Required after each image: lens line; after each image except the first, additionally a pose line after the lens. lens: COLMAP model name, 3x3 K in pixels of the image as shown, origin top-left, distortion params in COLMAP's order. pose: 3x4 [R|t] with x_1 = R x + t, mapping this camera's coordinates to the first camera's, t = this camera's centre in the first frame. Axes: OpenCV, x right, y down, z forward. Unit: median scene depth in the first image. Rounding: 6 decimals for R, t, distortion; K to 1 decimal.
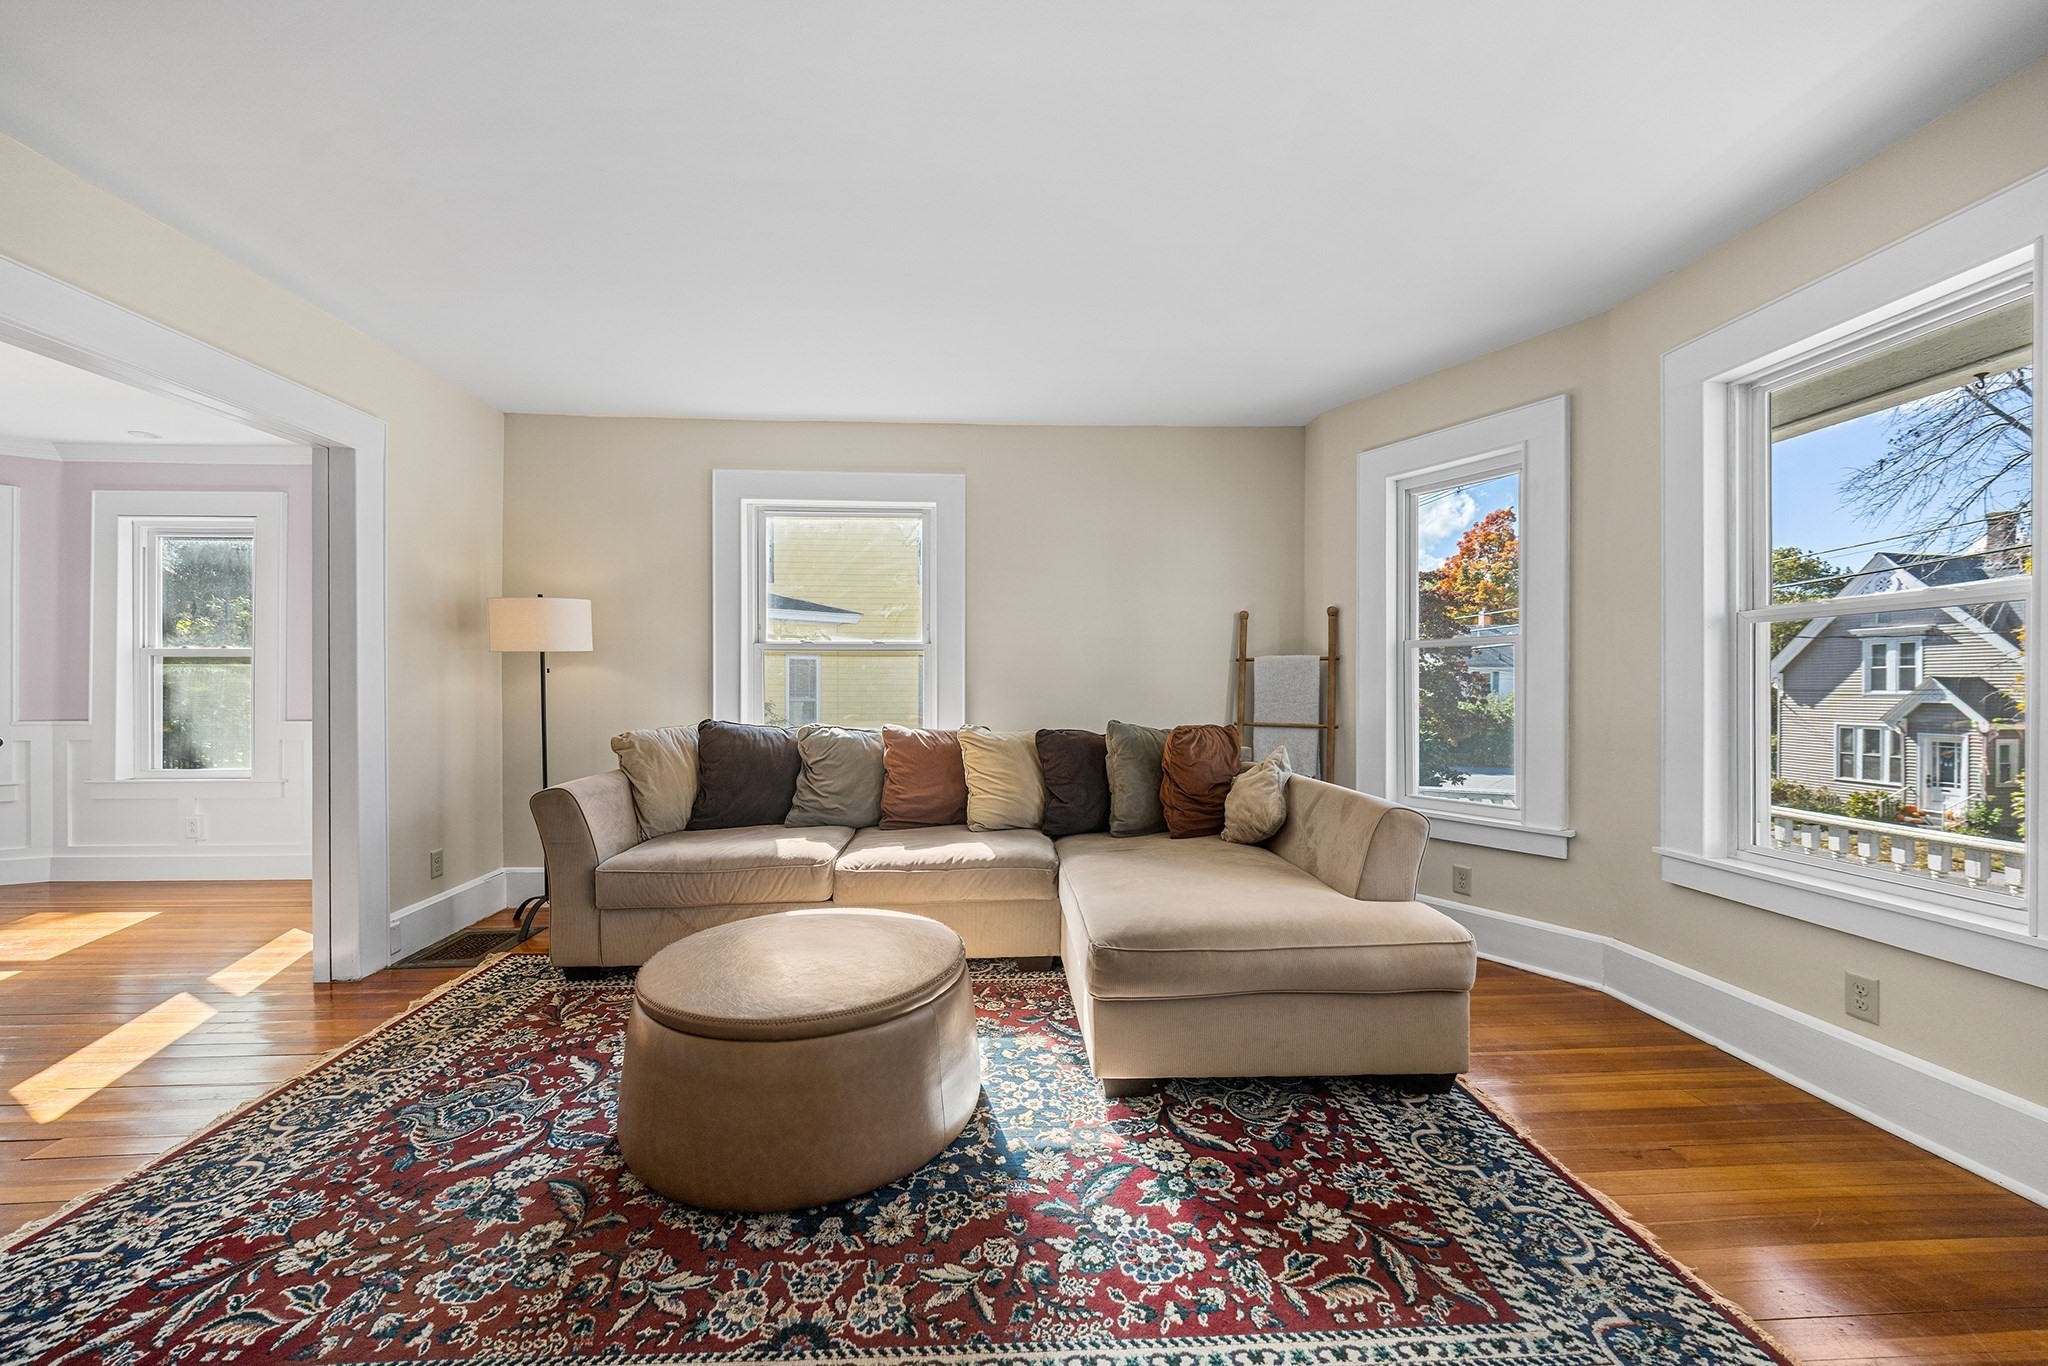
lens RADIAL K [[761.6, 0, 1013.6], [0, 761.6, 687.9], [0, 0, 1]] dist [-0.004139, 0.000992]
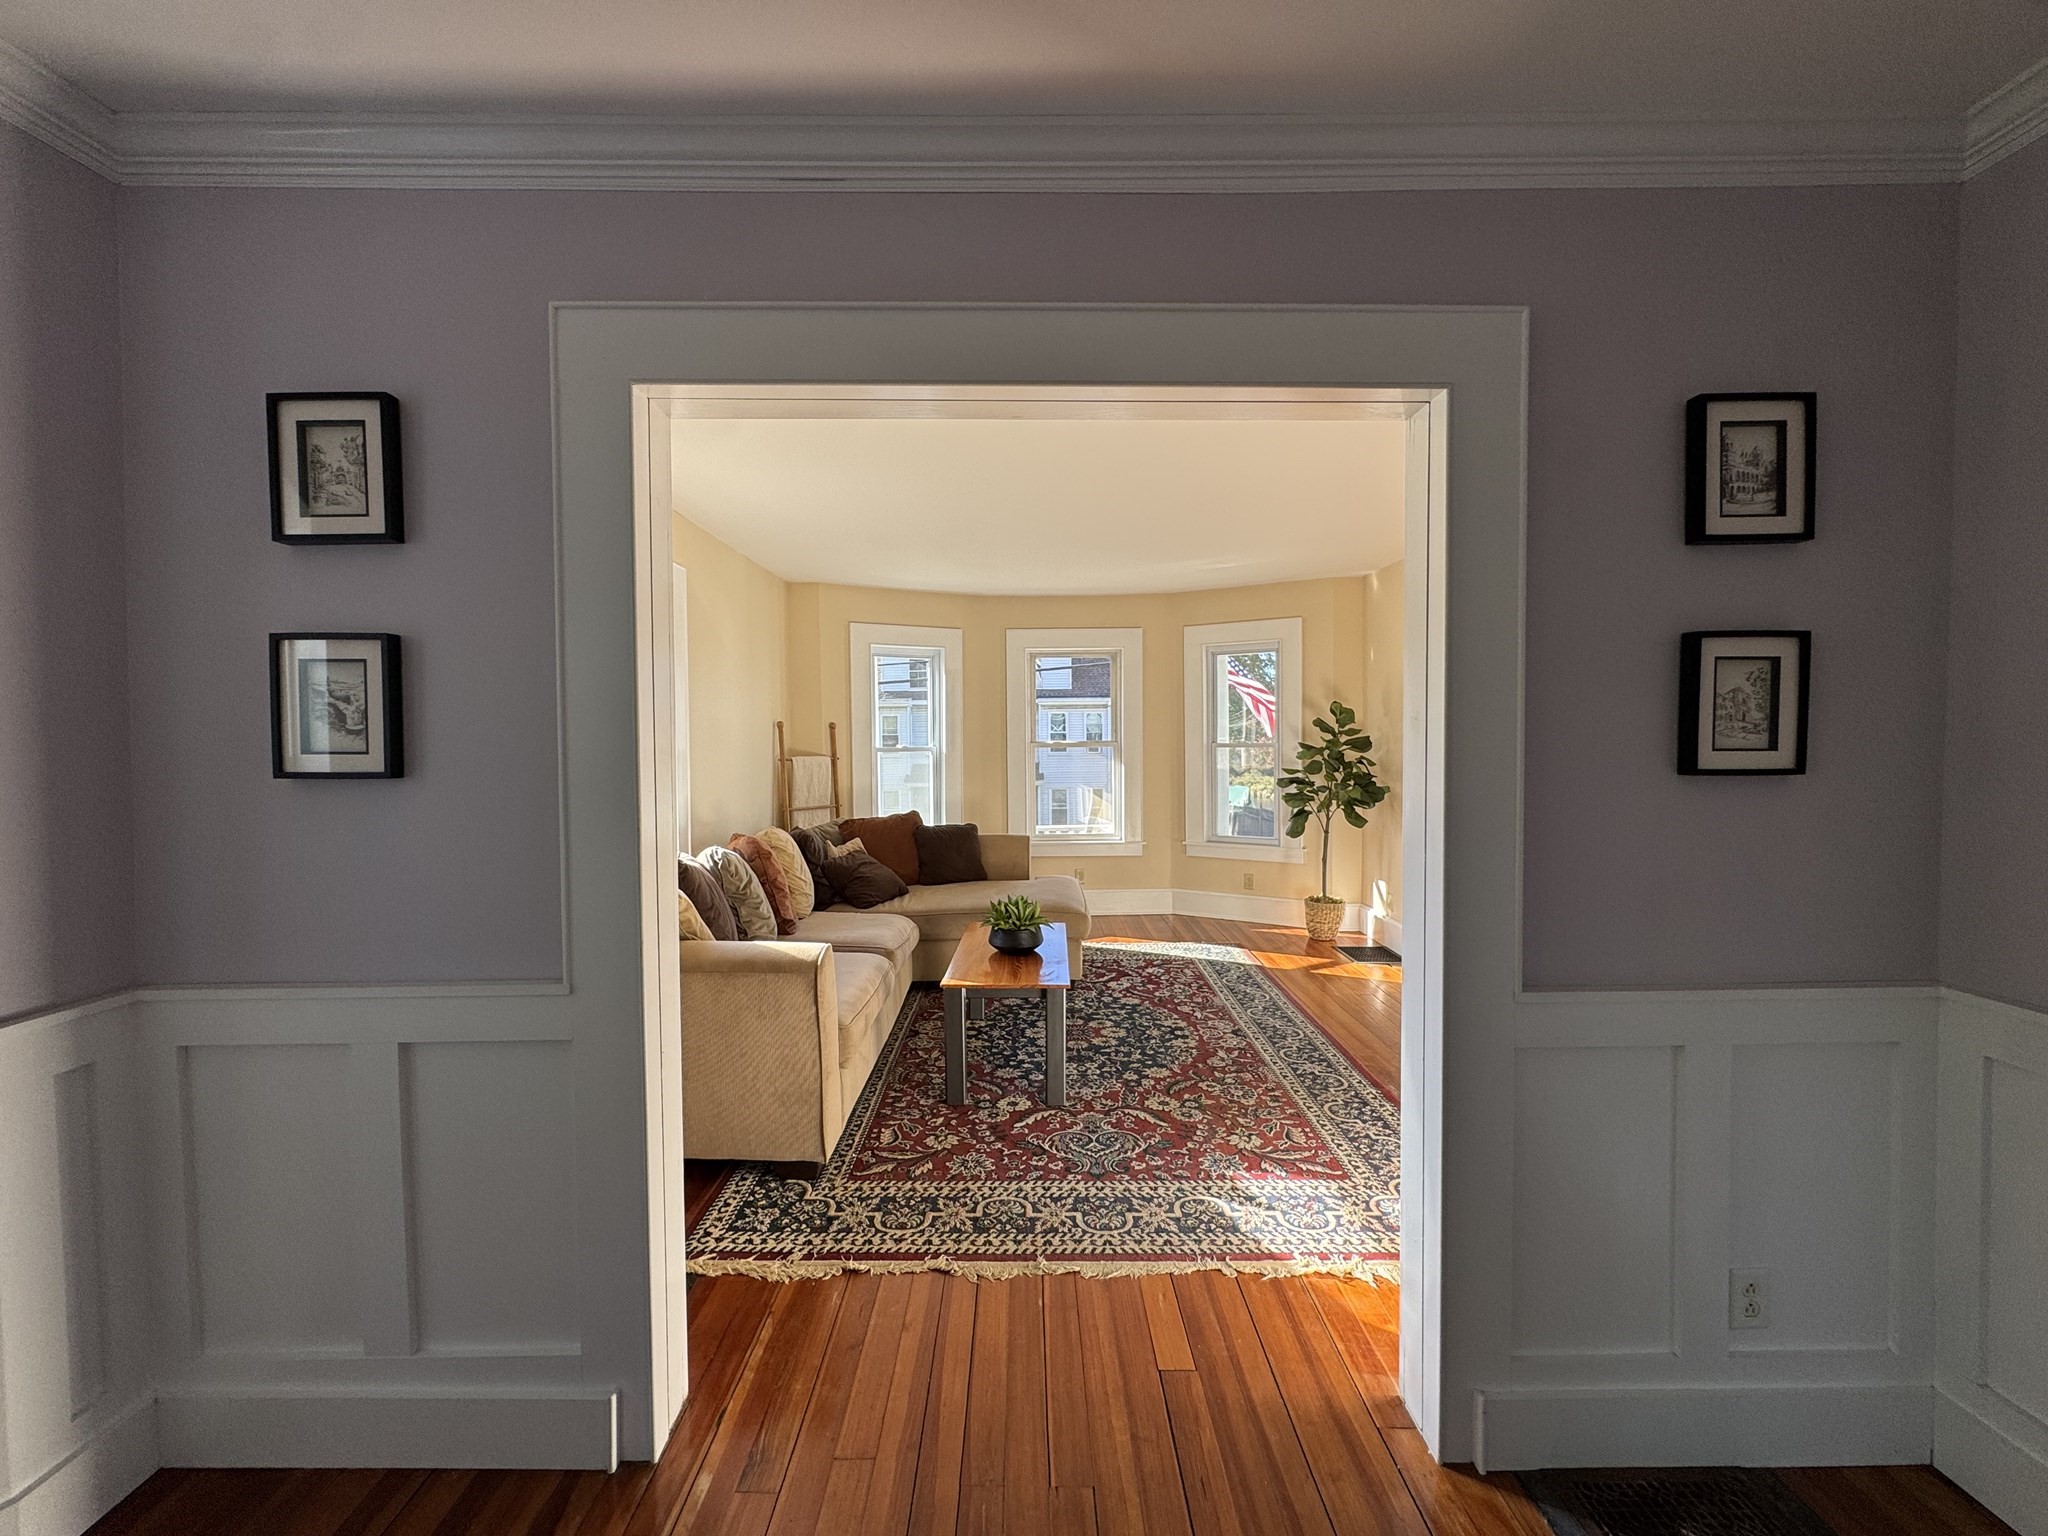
lens RADIAL K [[809.6, 0, 1018.8], [0, 809.6, 769.5], [0, 0, 1]] dist [0.001520, 0.000078]
pose [[0.054178, -0.033449, 0.997971, -1.926073], [0.010853, 0.999399, 0.032908, -0.114068], [-0.998472, 0.009048, 0.054508, 0.980165]]
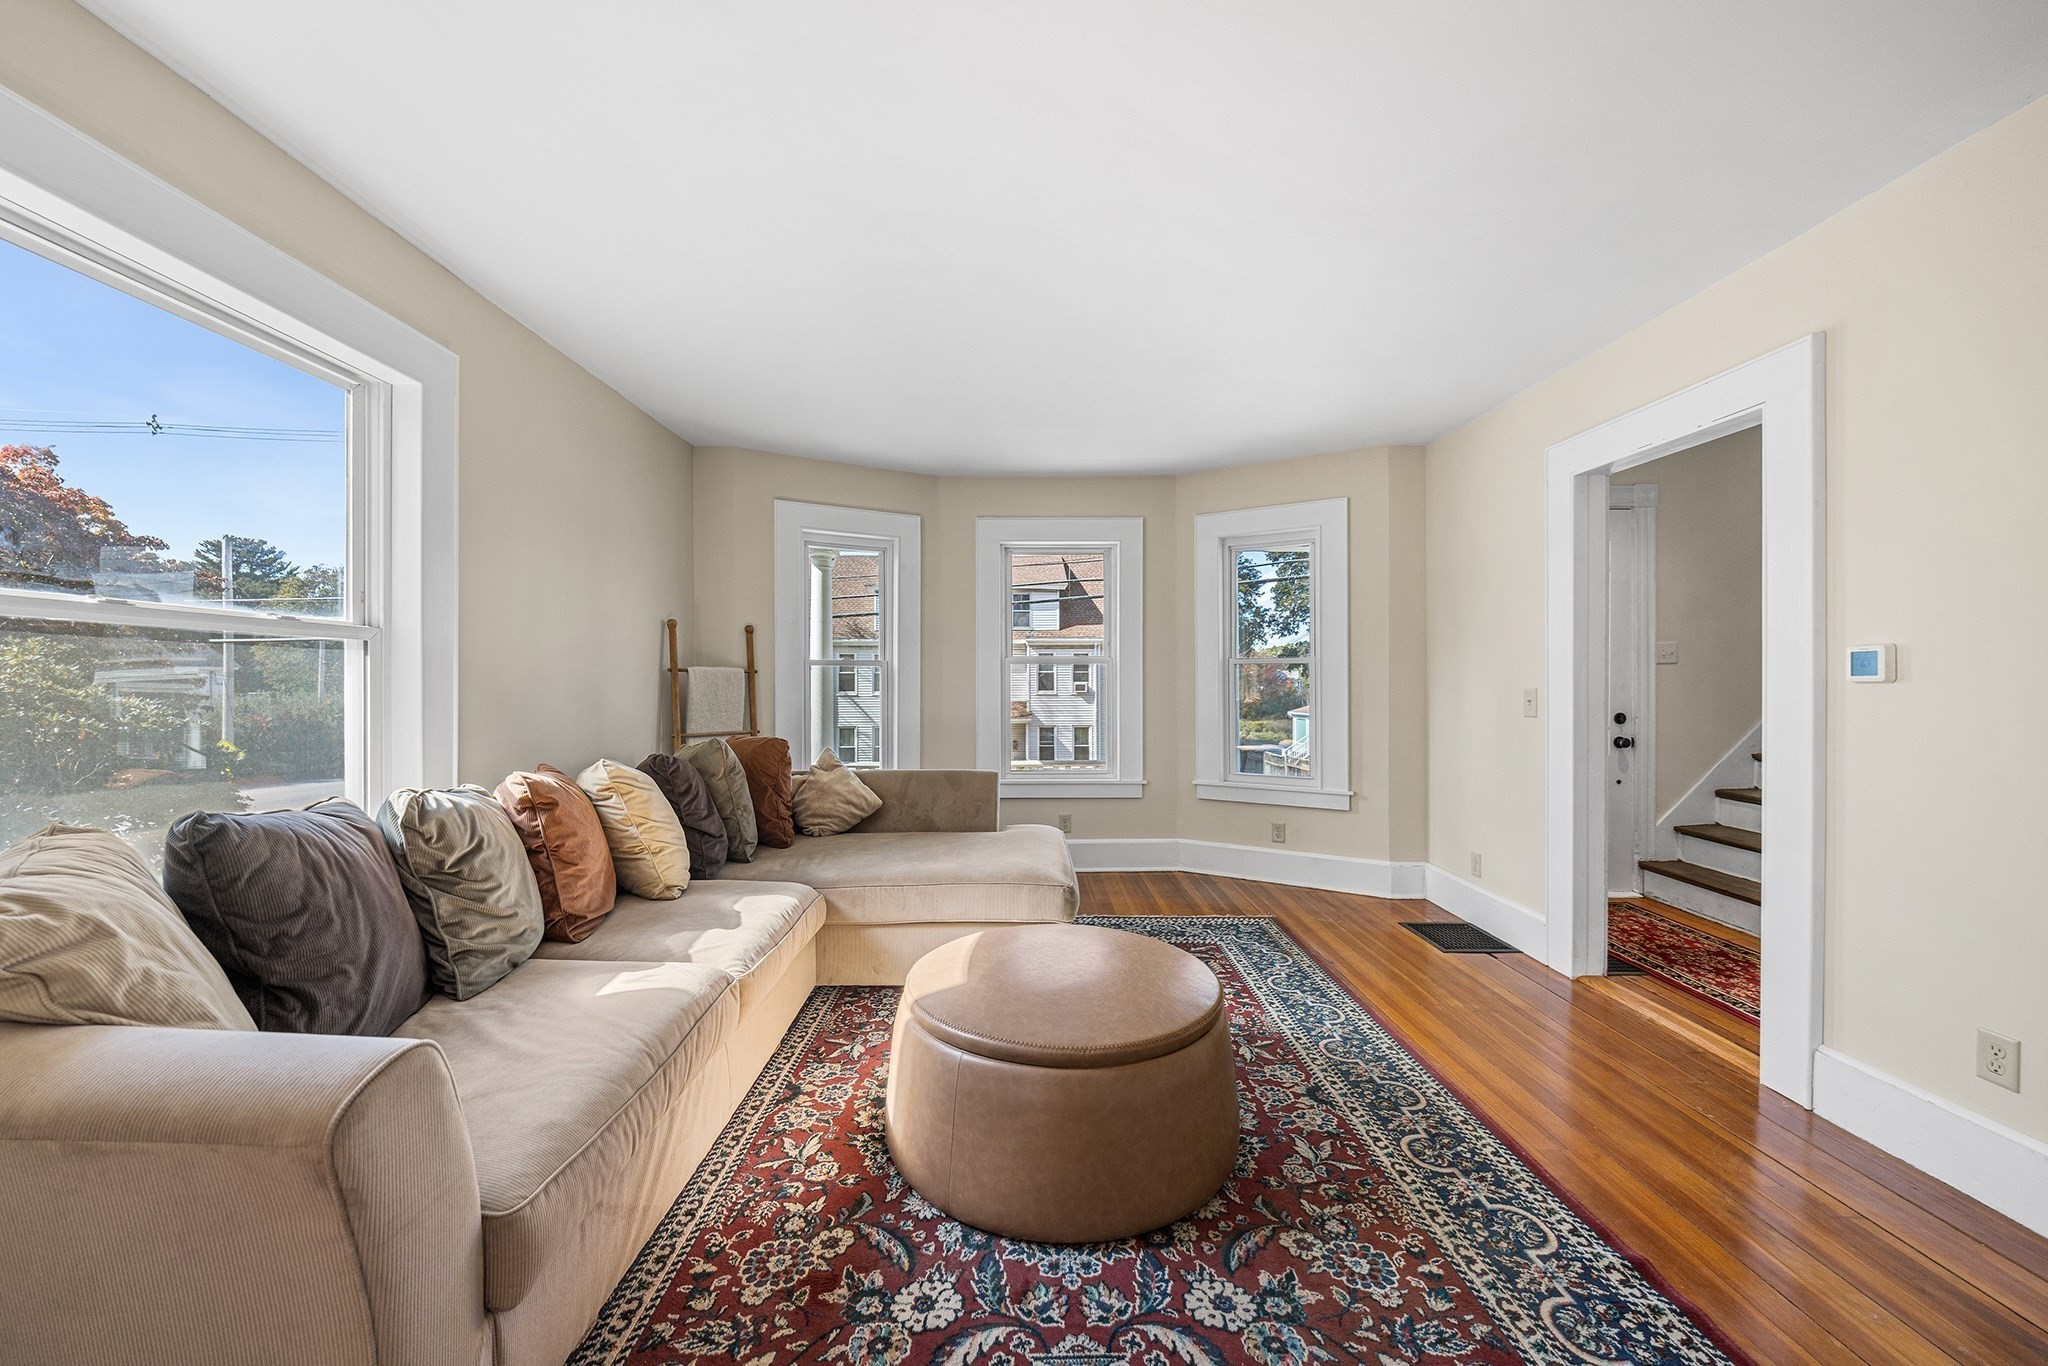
lens RADIAL K [[761.6, 0, 1017.8], [0, 761.6, 686.2], [0, 0, 1]] dist [-0.004139, 0.000992]
pose [[0.044834, -0.000993, 0.998994, -1.199365], [0.003412, 0.999994, 0.000840, -0.028404], [-0.998989, 0.003371, 0.044837, 0.958888]]
